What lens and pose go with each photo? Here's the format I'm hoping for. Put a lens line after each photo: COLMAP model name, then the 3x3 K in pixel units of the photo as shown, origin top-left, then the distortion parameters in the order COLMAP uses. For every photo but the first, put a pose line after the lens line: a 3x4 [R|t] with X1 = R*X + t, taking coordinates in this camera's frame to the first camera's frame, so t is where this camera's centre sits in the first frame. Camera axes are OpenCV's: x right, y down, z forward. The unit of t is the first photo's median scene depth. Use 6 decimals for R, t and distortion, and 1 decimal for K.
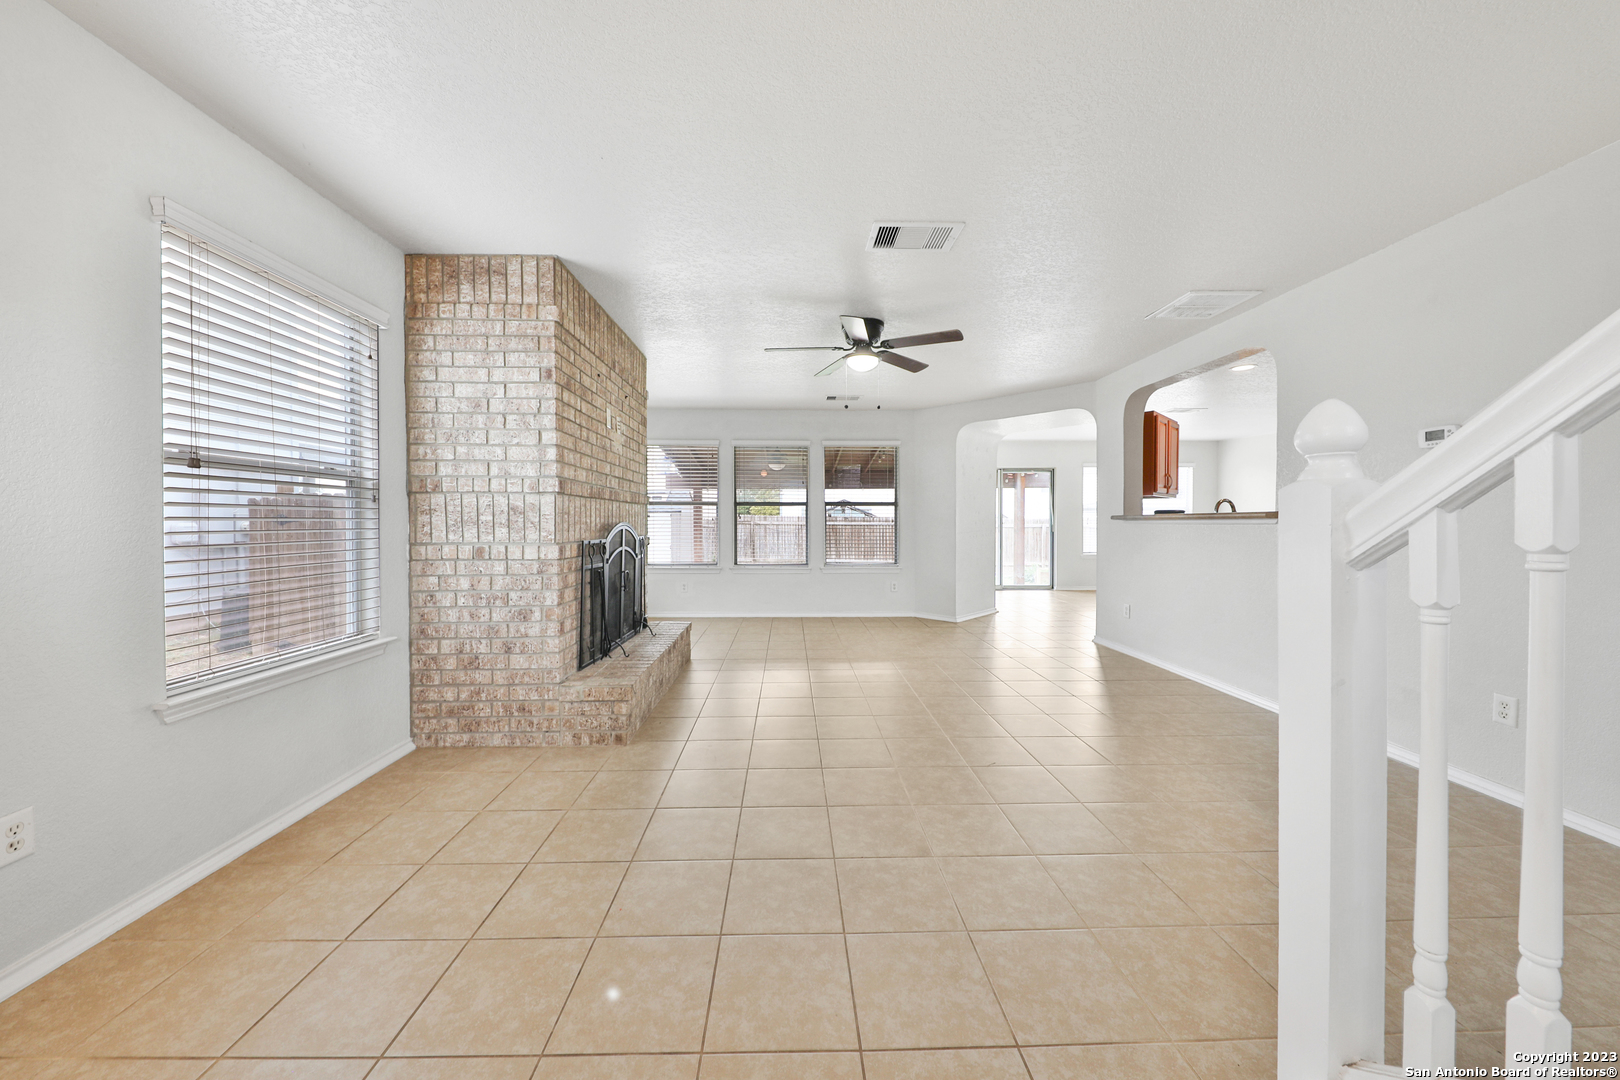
lens RADIAL K [[524.4, 0, 804.8], [0, 524.4, 532.2], [0, 0, 1]] dist [0.000905, -0.001109]
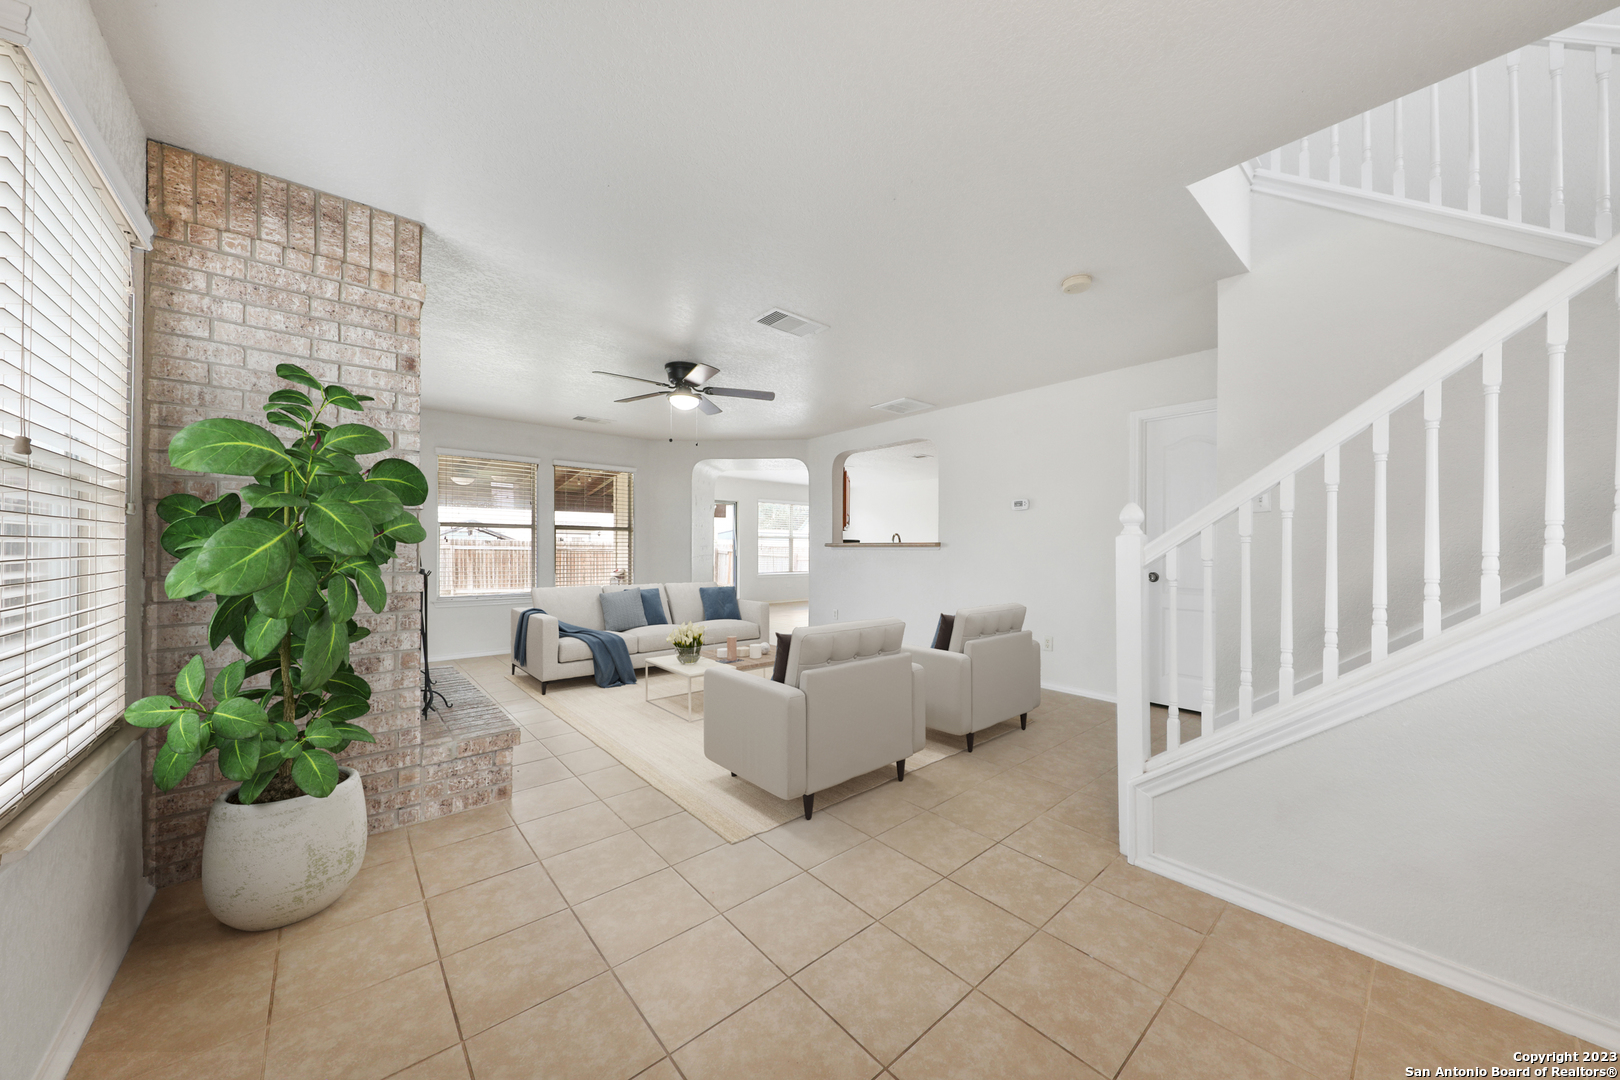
lens RADIAL K [[524.4, 0, 799.3], [0, 524.4, 547.9], [0, 0, 1]] dist [0.000905, -0.001109]
pose [[0.793649, 0.005010, 0.608356, -0.504624], [0.005532, 0.999865, -0.015450, -0.000658], [-0.608351, 0.015627, 0.793514, -0.009305]]
